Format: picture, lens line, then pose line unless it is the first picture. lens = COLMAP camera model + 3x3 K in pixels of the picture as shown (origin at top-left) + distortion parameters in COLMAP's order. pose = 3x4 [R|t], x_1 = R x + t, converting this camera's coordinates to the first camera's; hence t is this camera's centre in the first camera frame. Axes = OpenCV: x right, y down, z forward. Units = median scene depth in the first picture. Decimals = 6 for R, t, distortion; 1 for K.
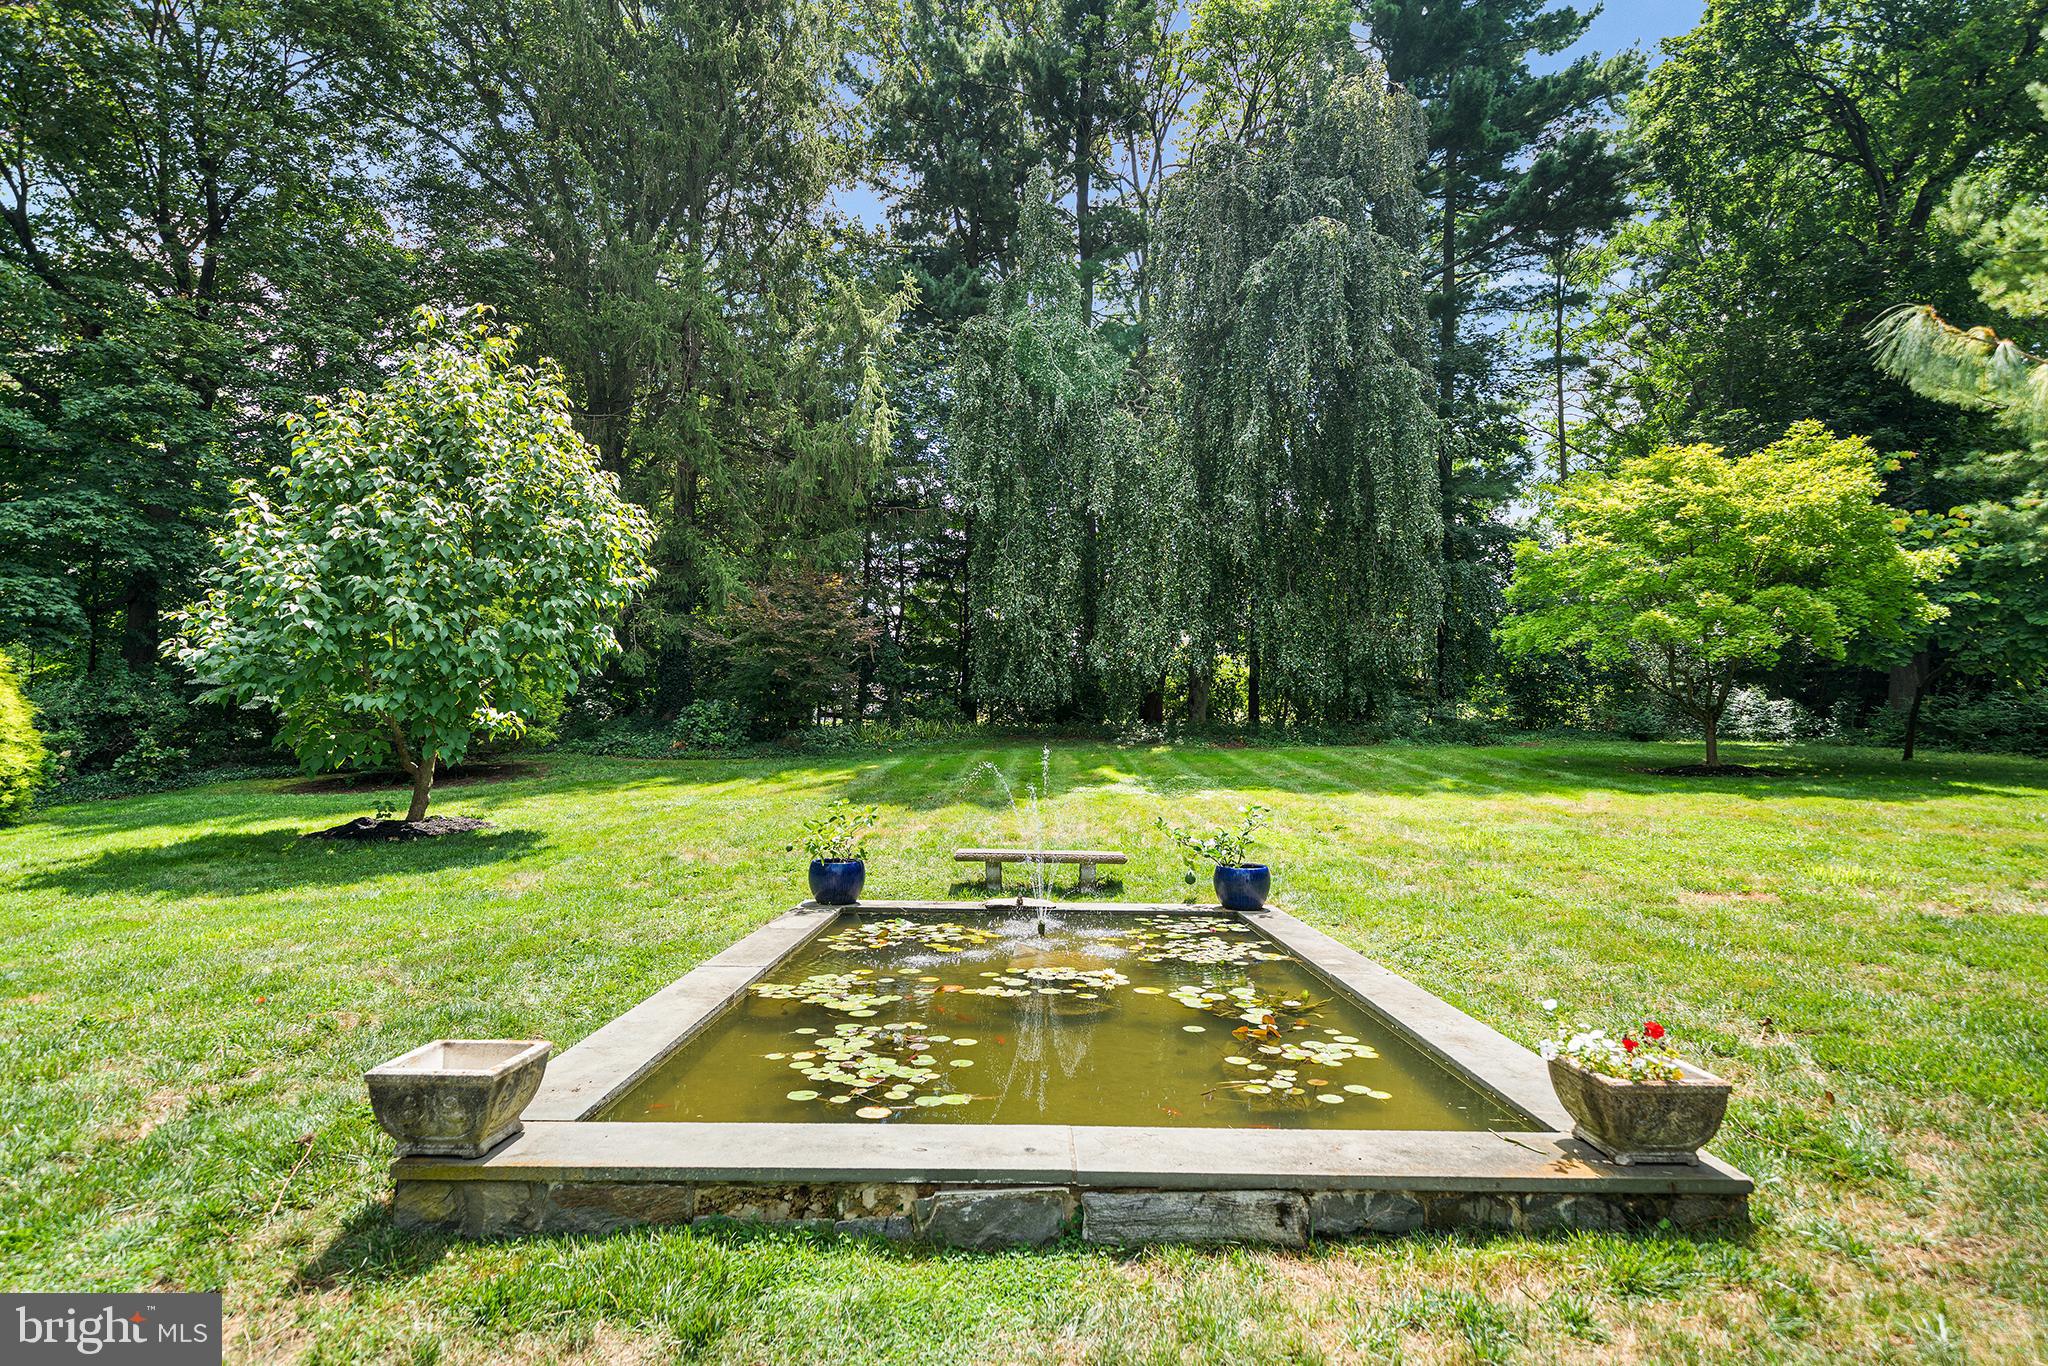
lens RADIAL K [[1079.2, 0, 1024.0], [0, 1079.2, 683.0], [0, 0, 1]] dist [0.002729, 0.000598]
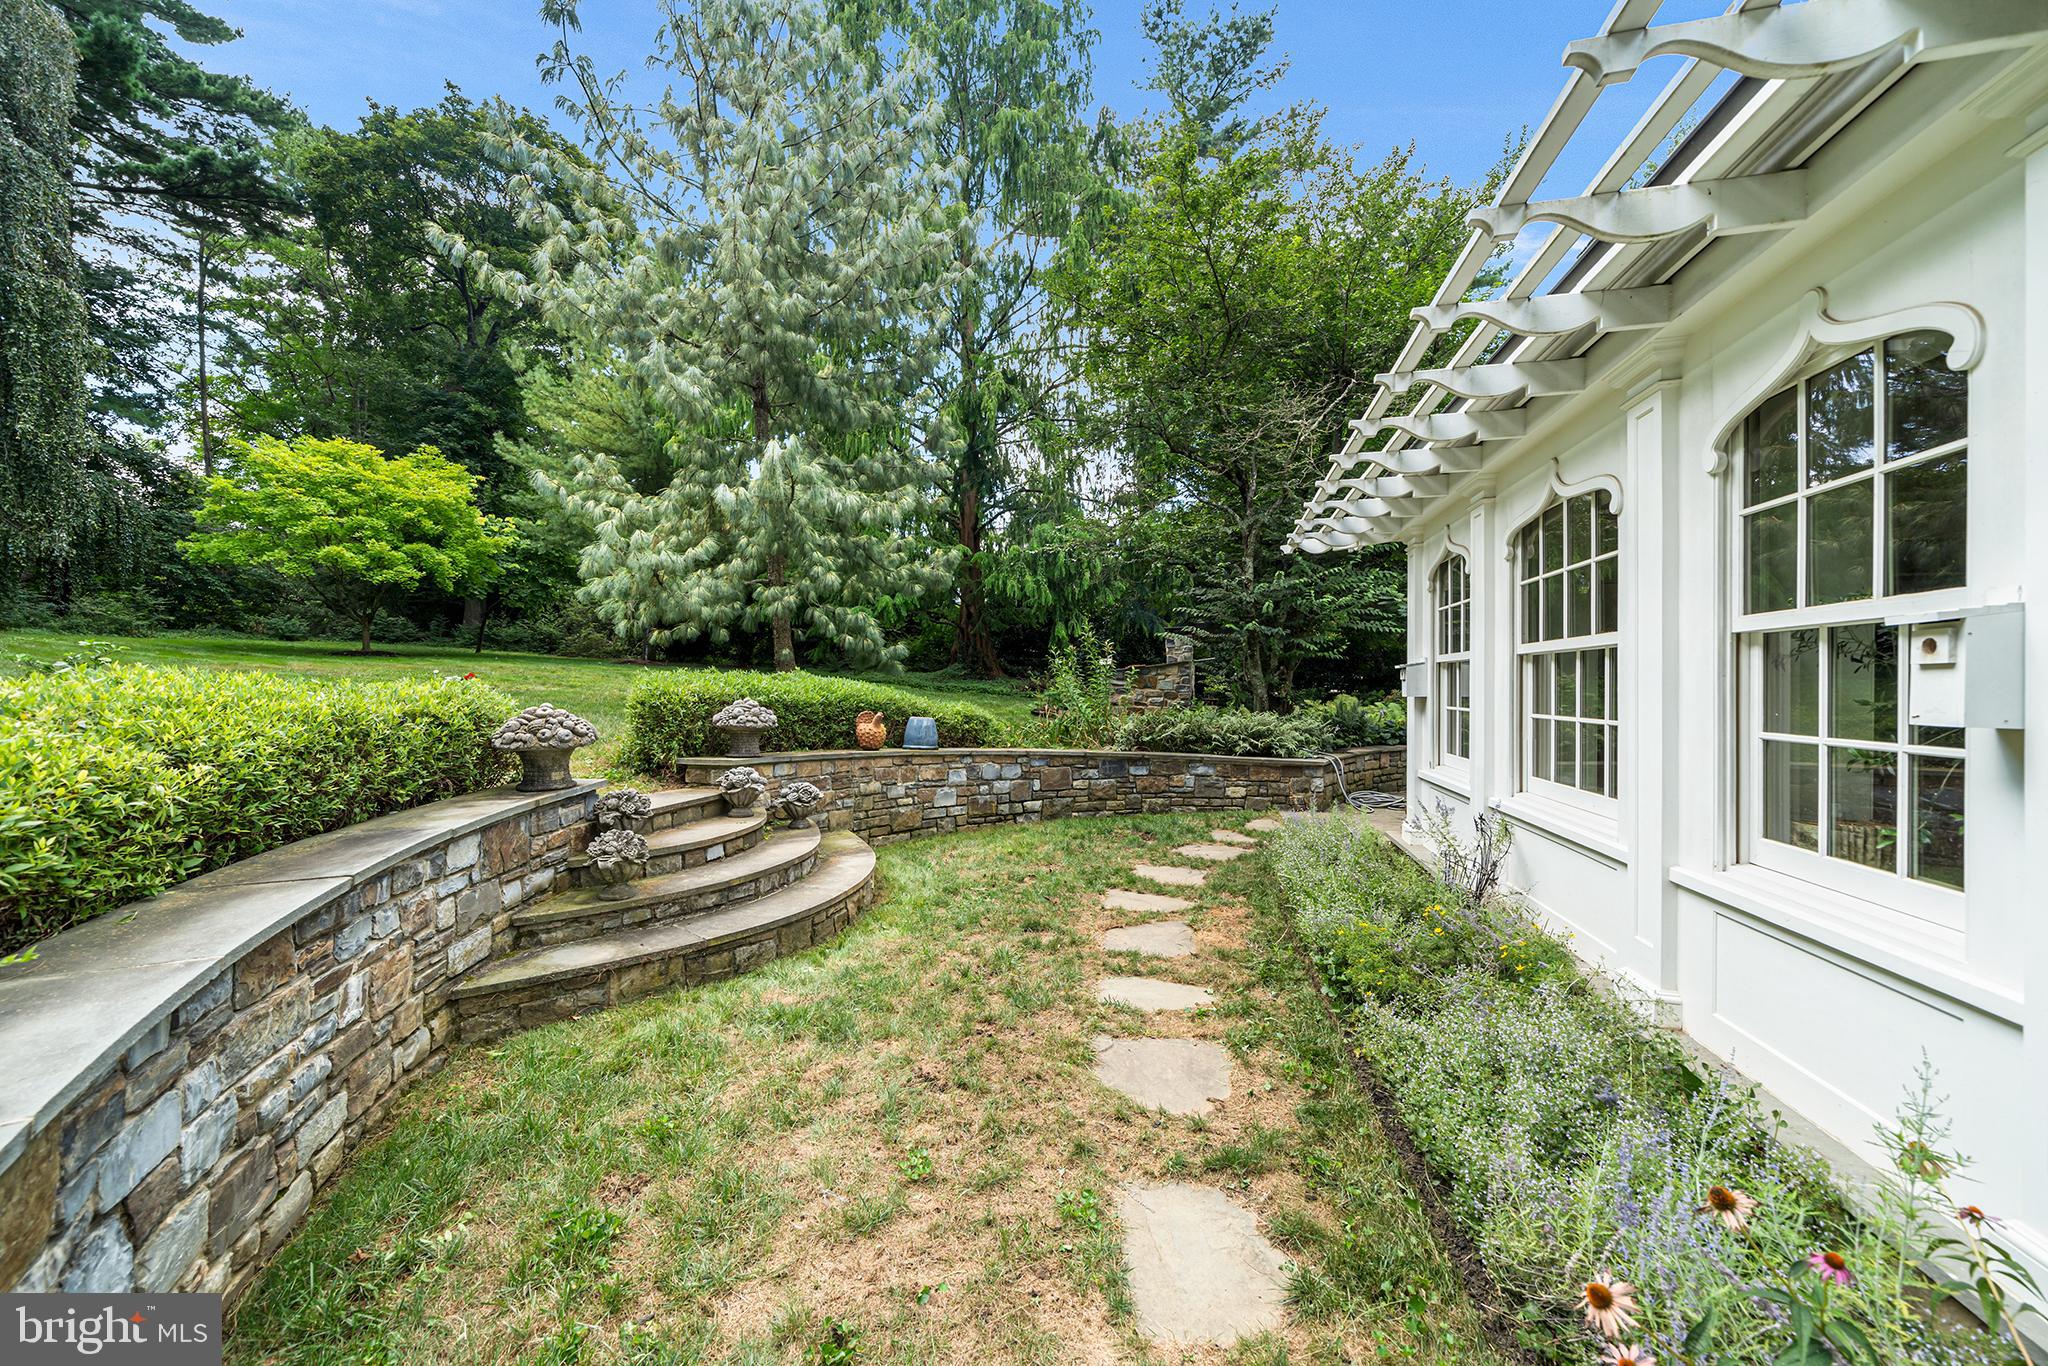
lens RADIAL K [[762.7, 0, 1024.0], [0, 762.7, 683.0], [0, 0, 1]] dist [0.000964, 0.000100]
pose [[0.242645, -0.015430, 0.969992, -0.215814], [-0.065409, 0.997338, 0.032227, 0.025819], [-0.967908, -0.071266, 0.240990, -0.209306]]
